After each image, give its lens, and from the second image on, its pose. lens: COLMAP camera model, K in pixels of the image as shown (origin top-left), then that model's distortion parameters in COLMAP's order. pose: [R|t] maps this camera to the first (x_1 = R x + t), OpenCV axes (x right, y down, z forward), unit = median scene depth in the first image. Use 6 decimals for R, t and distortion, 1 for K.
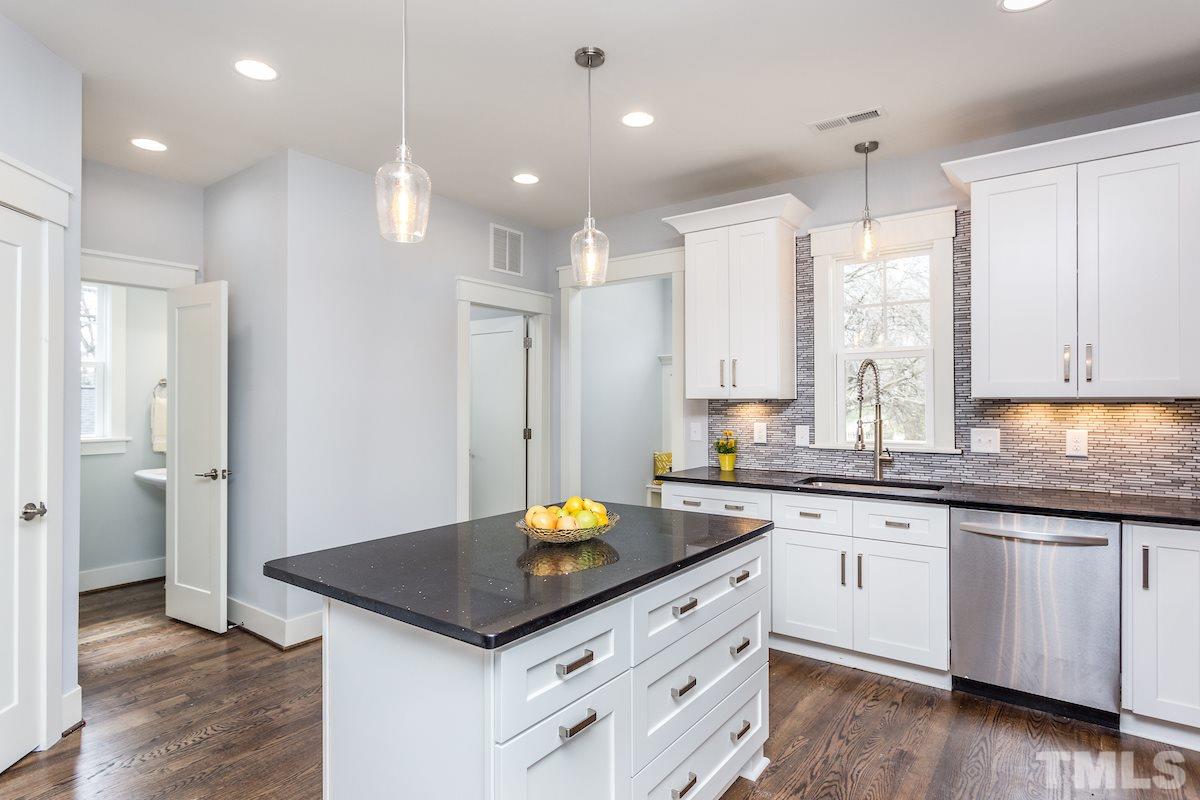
lens RADIAL K [[642.2, 0, 600.0], [0, 642.2, 400.0], [0, 0, 1]] dist [0.004132, 0.000738]
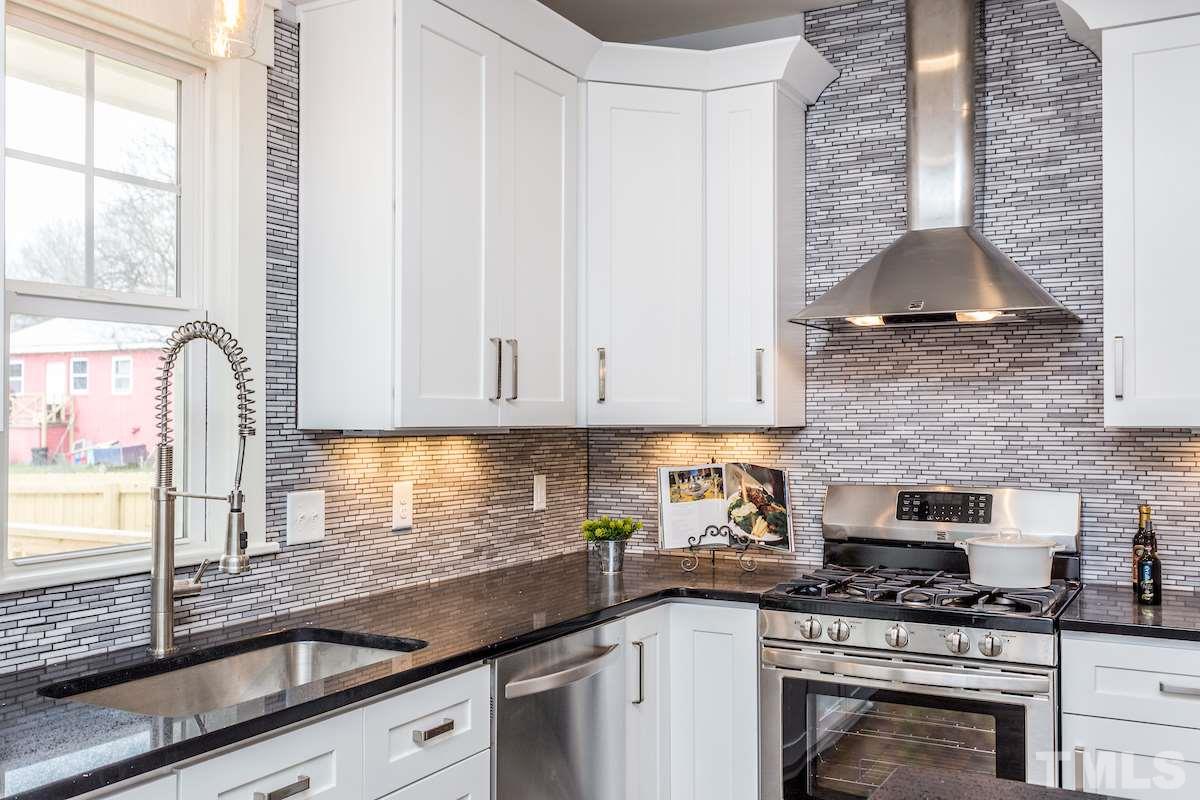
lens RADIAL K [[1094.3, 0, 600.0], [0, 1094.3, 400.0], [0, 0, 1]] dist [0.015060, 0.002009]
pose [[-0.118865, 0.018779, 0.992733, -0.229737], [-0.001193, 0.999818, -0.019056, -0.008030], [-0.992910, -0.003449, -0.118820, 0.862665]]
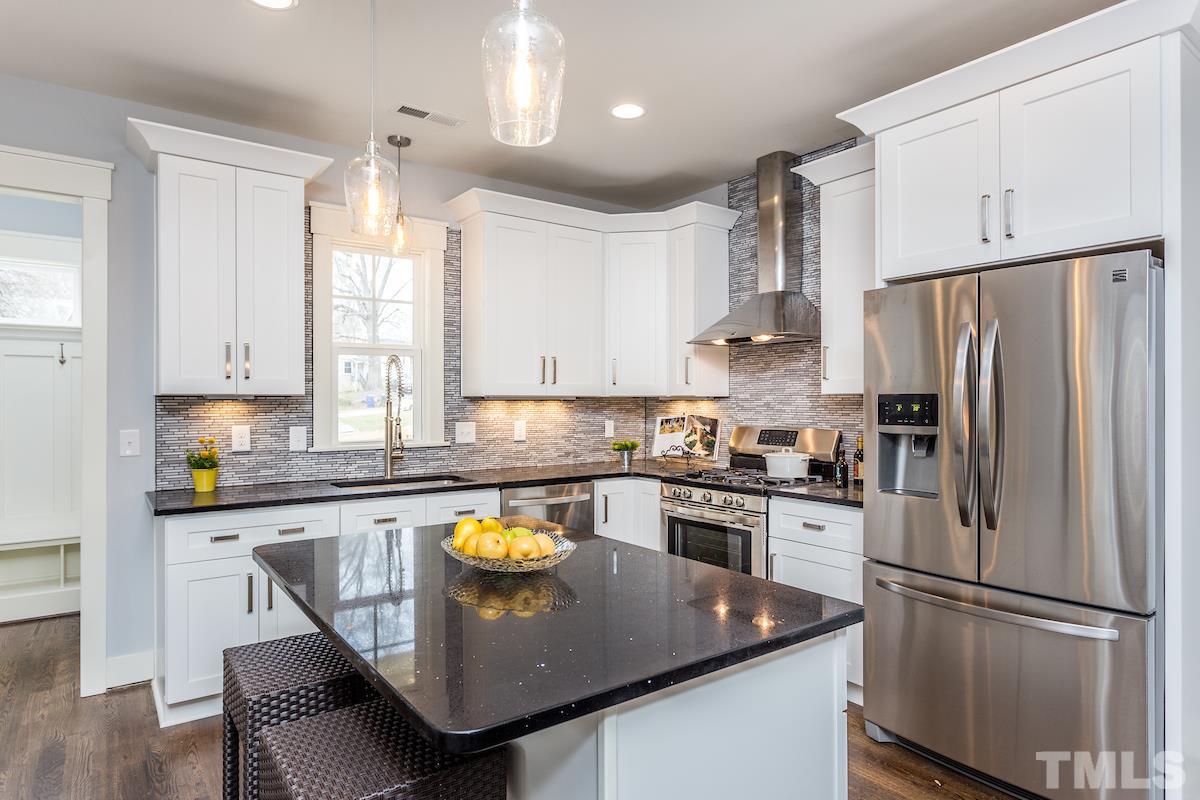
lens RADIAL K [[675.0, 0, 600.0], [0, 675.0, 400.0], [0, 0, 1]] dist [-0.000599, 0.000296]
pose [[0.304584, 0.002664, 0.952482, -0.476452], [-0.001005, 0.999996, -0.002475, 0.006853], [-0.952485, -0.000204, 0.304586, 0.390327]]
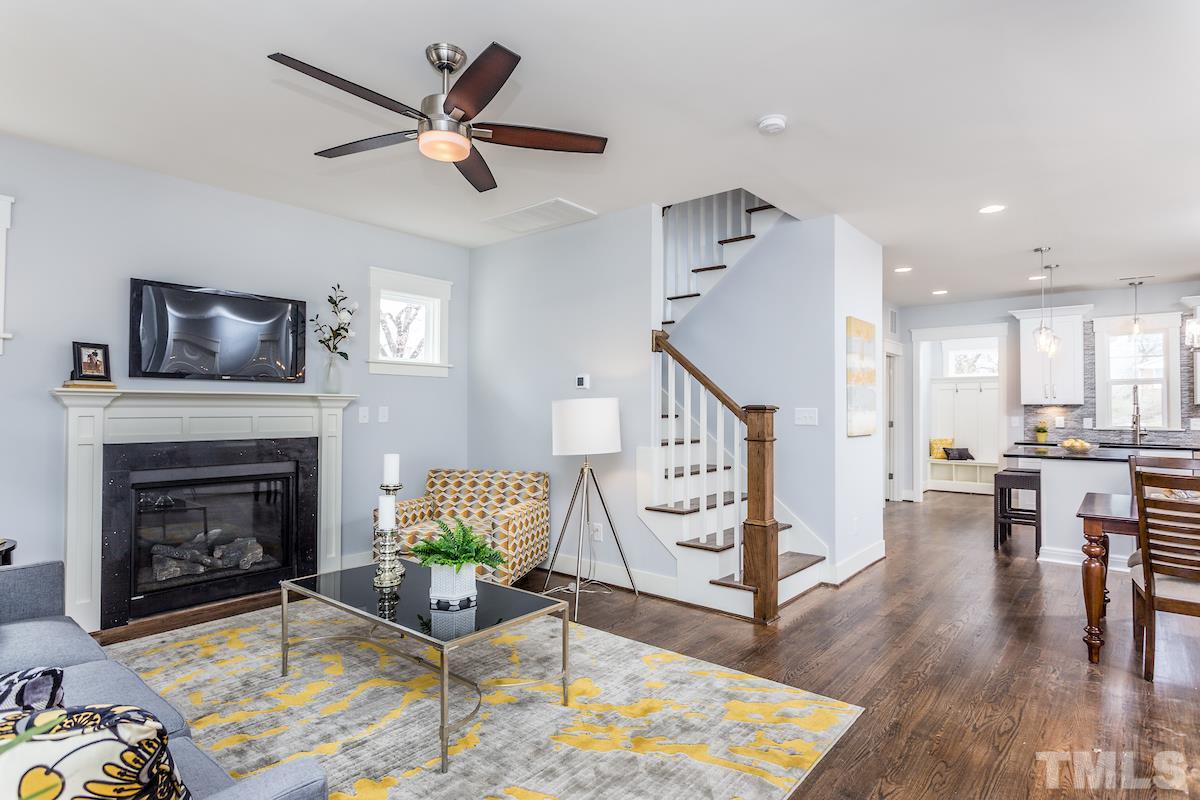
lens RADIAL K [[622.3, 0, 600.0], [0, 622.3, 400.0], [0, 0, 1]] dist [0.005303, 0.001286]
pose [[0.997727, -0.000879, -0.067384, -1.174999], [-0.000486, 0.999795, -0.020237, 0.027825], [0.067388, 0.020223, 0.997522, -1.126409]]
